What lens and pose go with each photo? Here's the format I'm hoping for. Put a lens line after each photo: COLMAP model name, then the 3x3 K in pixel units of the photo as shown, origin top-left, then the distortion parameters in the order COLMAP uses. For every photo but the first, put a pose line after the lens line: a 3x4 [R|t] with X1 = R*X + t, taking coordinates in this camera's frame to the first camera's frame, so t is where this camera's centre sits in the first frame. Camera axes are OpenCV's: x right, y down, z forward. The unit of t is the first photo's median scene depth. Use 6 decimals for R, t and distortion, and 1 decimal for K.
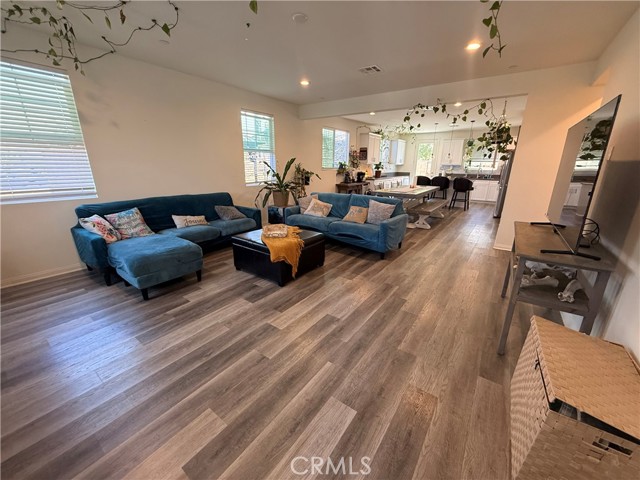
lens RADIAL K [[253.7, 0, 320.9], [0, 253.7, 238.4], [0, 0, 1]] dist [-0.002432, 0.000150]
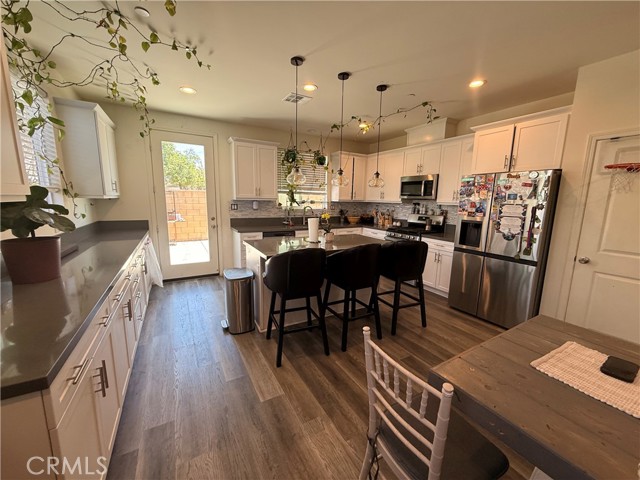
lens RADIAL K [[253.7, 0, 322.7], [0, 253.7, 241.0], [0, 0, 1]] dist [-0.002432, 0.000150]
pose [[0.405013, -0.152610, 0.901485, 0.175818], [0.239976, 0.969148, 0.056250, -0.257964], [-0.882256, 0.193553, 0.429140, 0.859619]]
